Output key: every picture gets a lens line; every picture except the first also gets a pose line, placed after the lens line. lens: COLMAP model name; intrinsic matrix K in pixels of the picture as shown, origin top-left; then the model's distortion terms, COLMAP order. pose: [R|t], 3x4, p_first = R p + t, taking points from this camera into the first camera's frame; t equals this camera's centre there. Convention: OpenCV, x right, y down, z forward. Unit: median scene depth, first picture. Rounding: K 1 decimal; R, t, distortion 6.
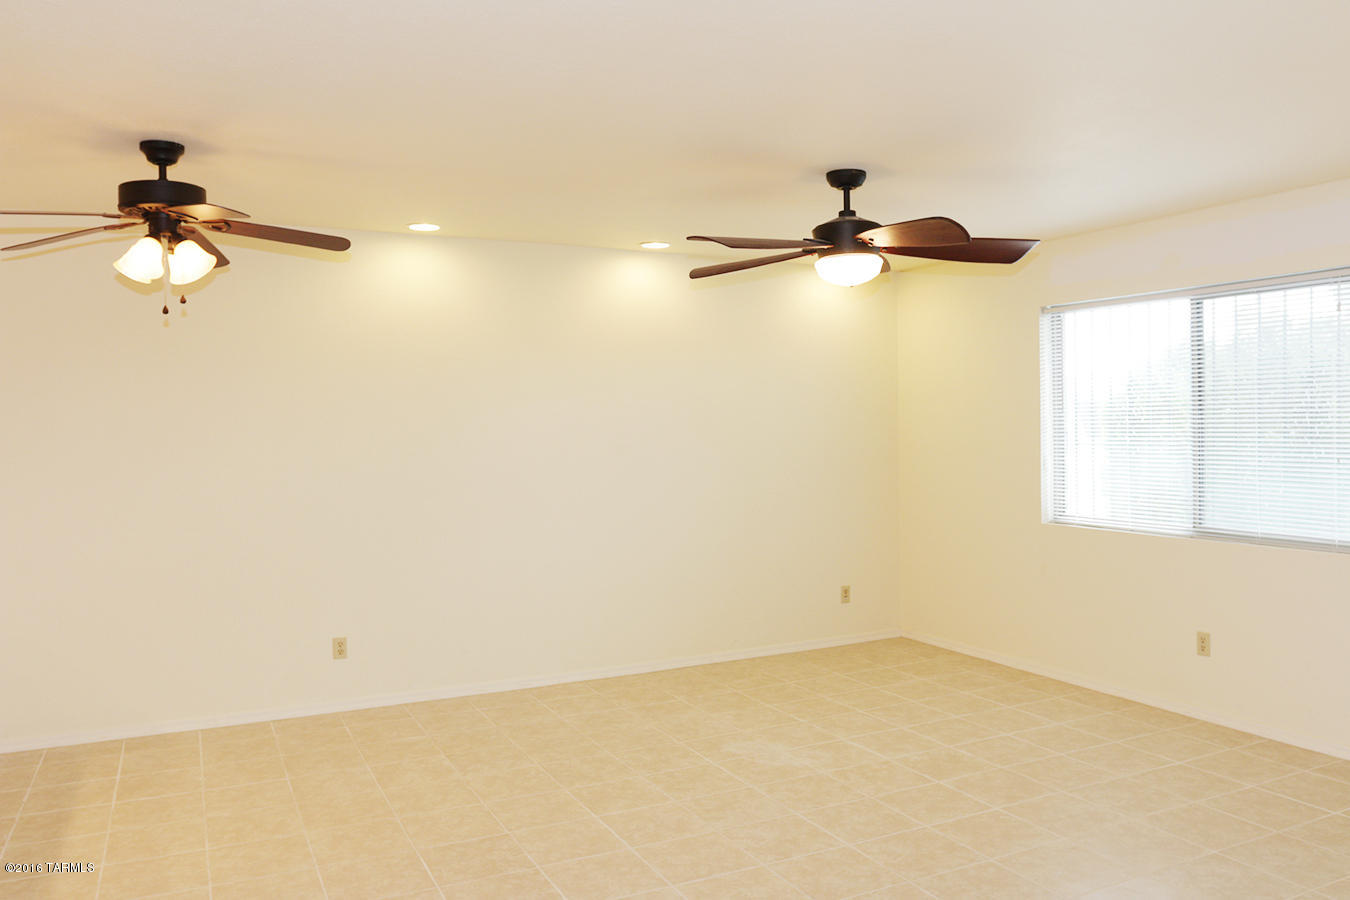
lens RADIAL K [[1086.6, 0, 674.0], [0, 1086.6, 423.2], [0, 0, 1]] dist [-0.059381, 0.008018]
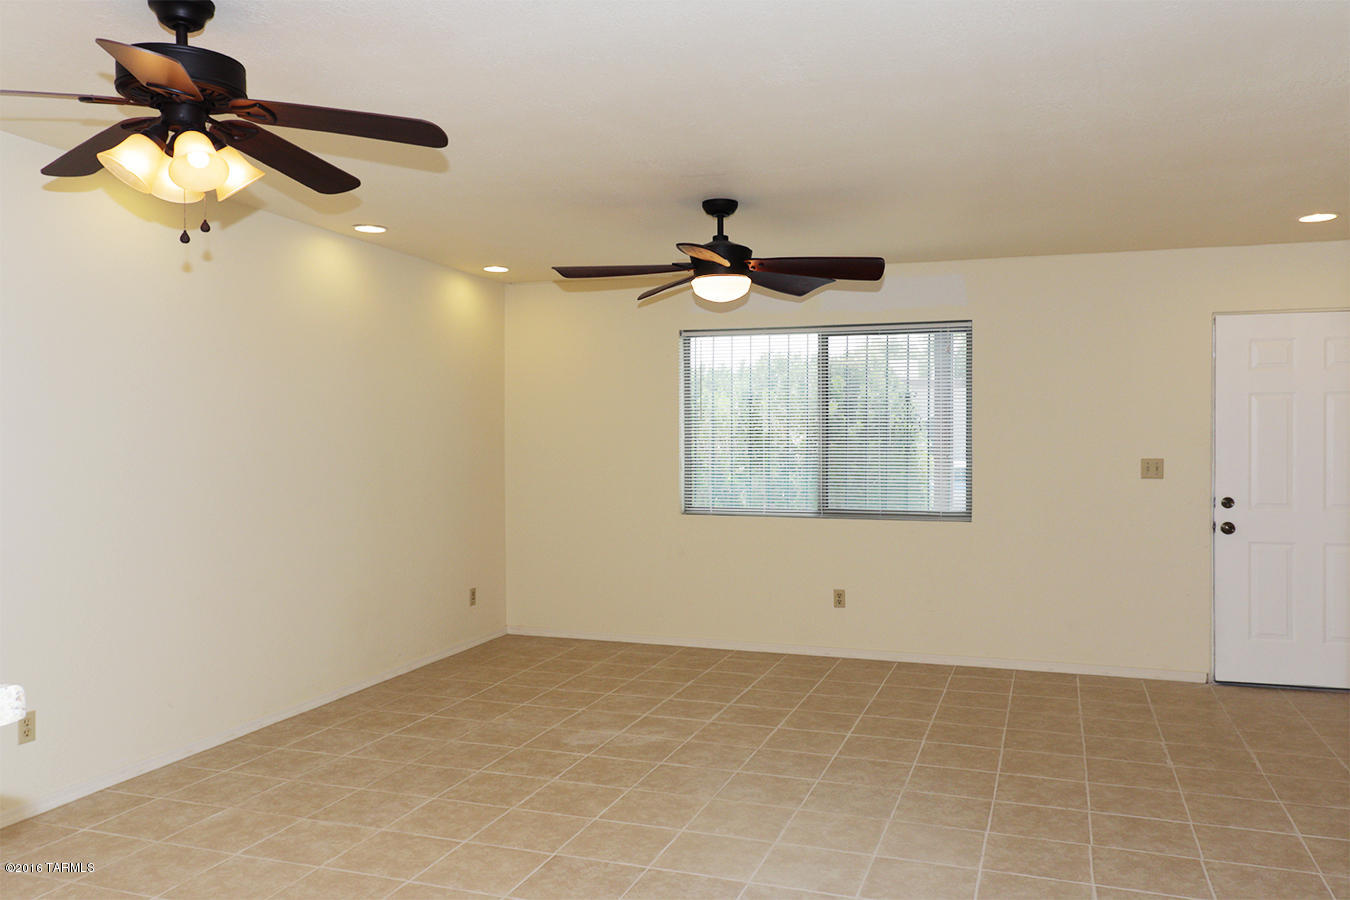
lens RADIAL K [[1086.2, 0, 675.2], [0, 1086.2, 423.6], [0, 0, 1]] dist [0.025234, 0.003751]
pose [[0.700962, 0.020394, 0.712907, -0.677872], [-0.007521, 0.999747, -0.021204, 0.025114], [-0.713159, 0.009501, 0.700938, 0.233378]]
